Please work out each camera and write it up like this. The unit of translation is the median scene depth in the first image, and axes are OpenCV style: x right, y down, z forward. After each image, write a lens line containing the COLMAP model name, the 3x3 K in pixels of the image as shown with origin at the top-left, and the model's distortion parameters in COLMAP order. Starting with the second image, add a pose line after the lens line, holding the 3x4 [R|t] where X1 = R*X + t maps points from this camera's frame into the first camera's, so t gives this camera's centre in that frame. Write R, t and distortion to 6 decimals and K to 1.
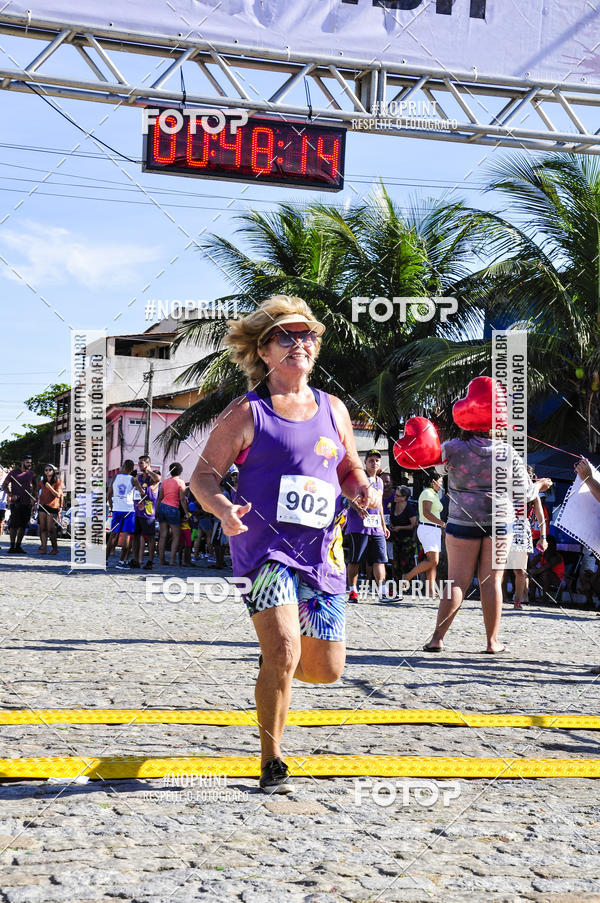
lens RADIAL K [[1815.6, 0, 305.2], [0, 1815.6, 479.2], [0, 0, 1]] dist [0.399937, 0.635978]
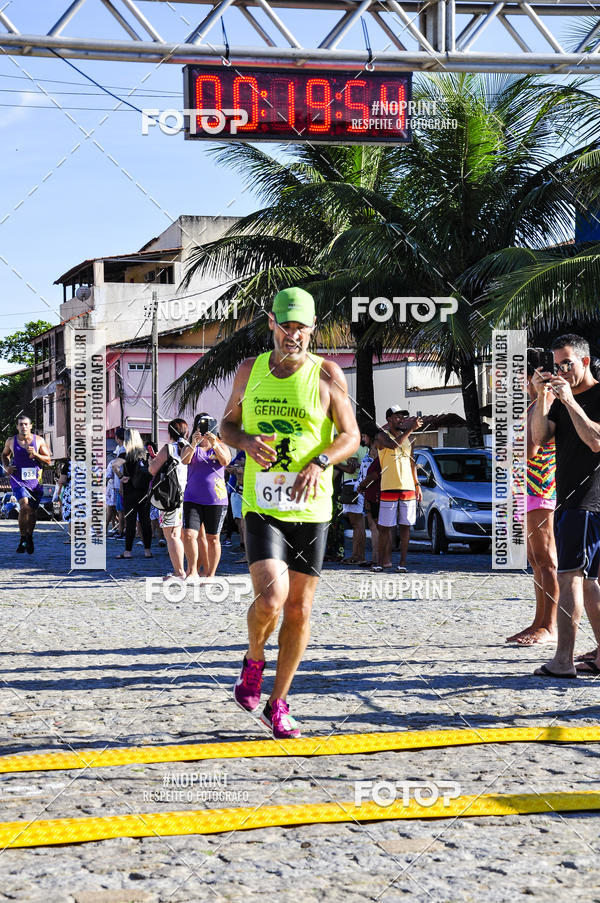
lens RADIAL K [[2398.4, 0, 305.0], [0, 2398.4, 478.0], [0, 0, 1]] dist [0.693026, 1.457176]
pose [[0.998167, -0.057835, -0.017817, -0.019124], [0.058317, 0.997911, 0.027802, -0.033541], [0.016172, -0.028790, 0.999455, -0.173687]]
